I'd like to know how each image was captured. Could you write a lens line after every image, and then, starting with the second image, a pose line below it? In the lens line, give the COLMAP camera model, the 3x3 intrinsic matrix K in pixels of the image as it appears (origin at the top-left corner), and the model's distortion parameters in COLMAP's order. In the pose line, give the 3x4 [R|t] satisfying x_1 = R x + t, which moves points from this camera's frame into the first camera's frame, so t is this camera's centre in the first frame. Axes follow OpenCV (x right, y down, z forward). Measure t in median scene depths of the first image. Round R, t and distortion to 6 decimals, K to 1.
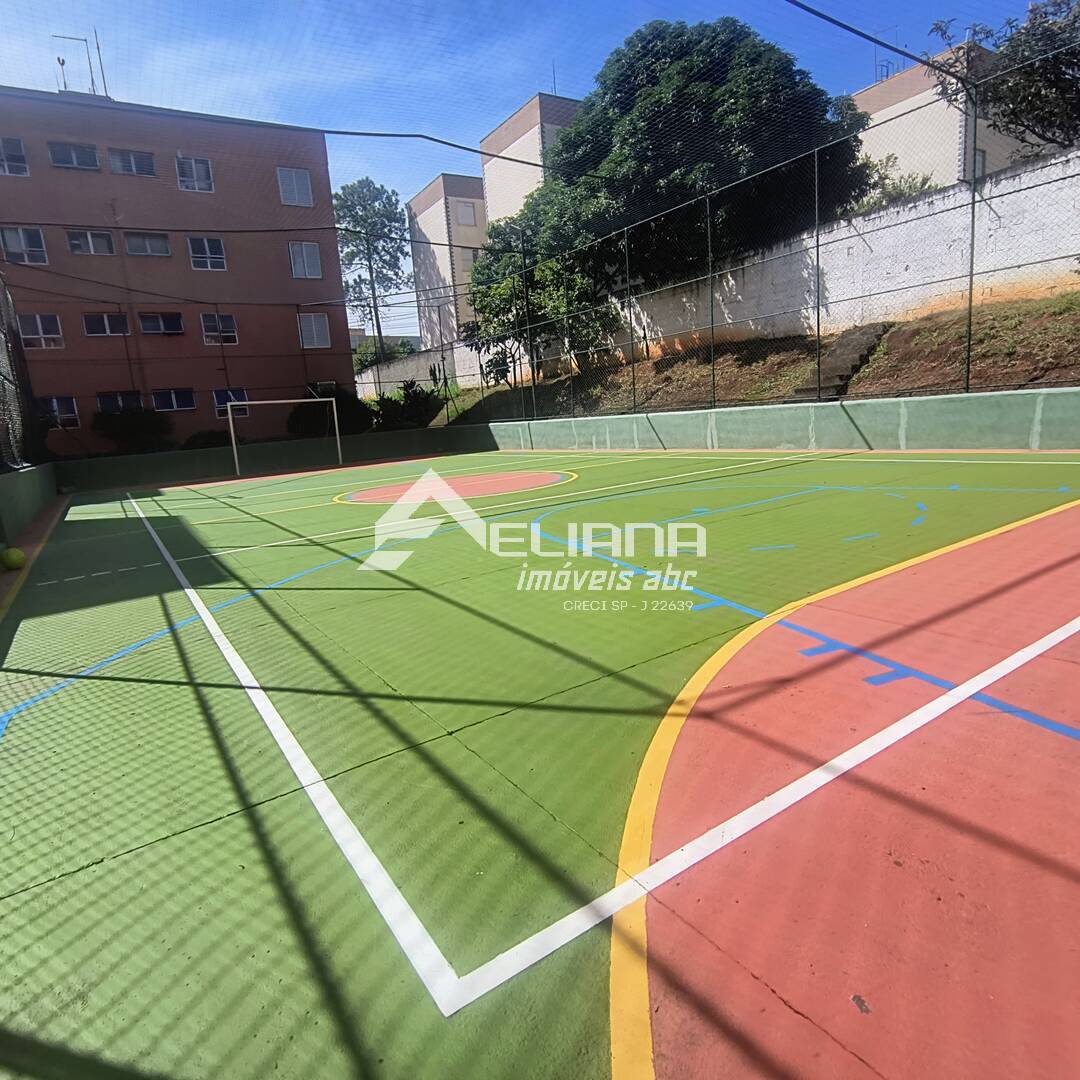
lens RADIAL K [[668.2, 0, 539.7], [0, 668.2, 531.1], [0, 0, 1]] dist [0.000806, -0.003712]
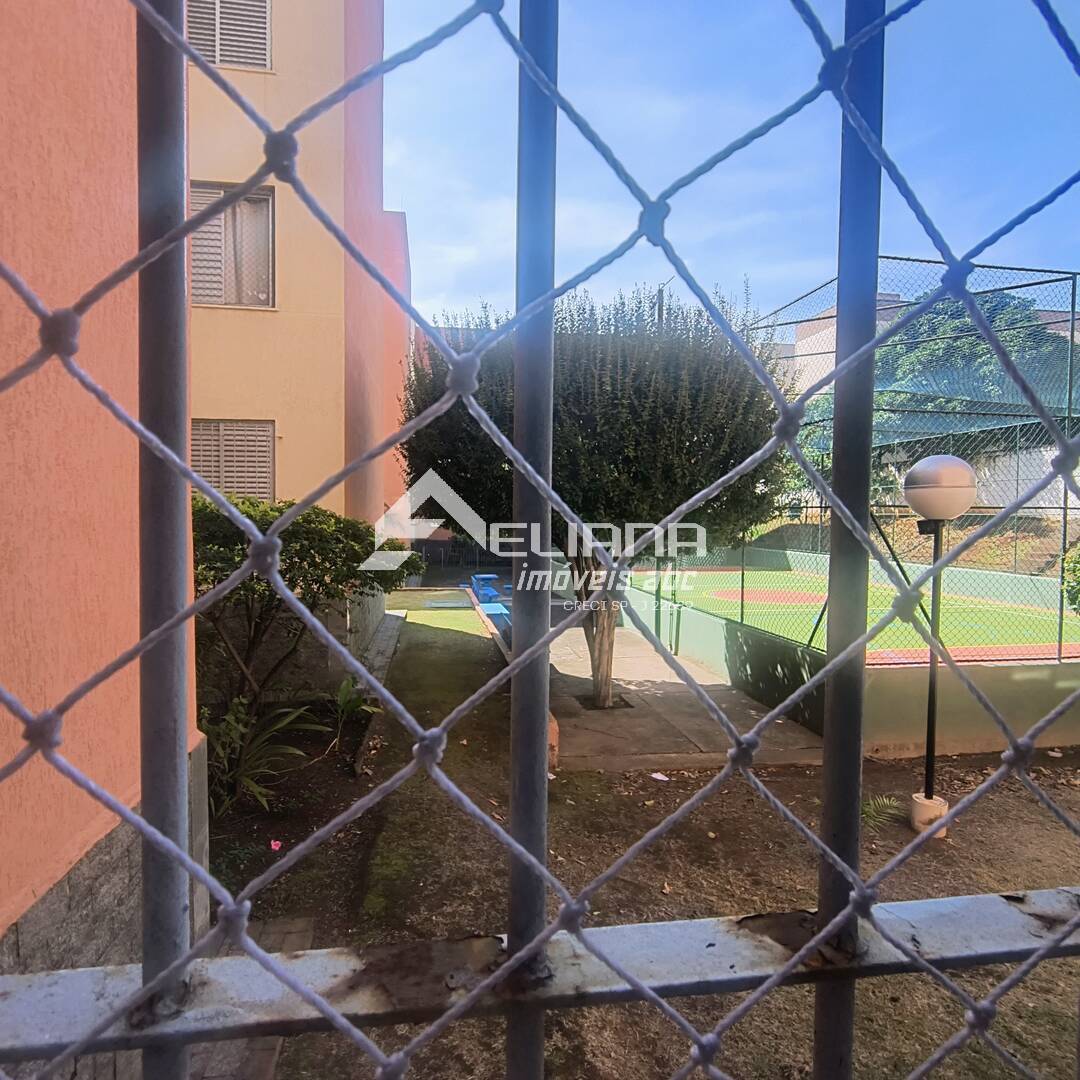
lens RADIAL K [[668.2, 0, 539.7], [0, 668.2, 531.1], [0, 0, 1]] dist [0.000806, -0.003712]
pose [[0.915683, 0.098541, -0.389635, -0.001328], [-0.151474, 0.982601, -0.107475, 0.022892], [0.372265, 0.157433, 0.914677, -0.449251]]
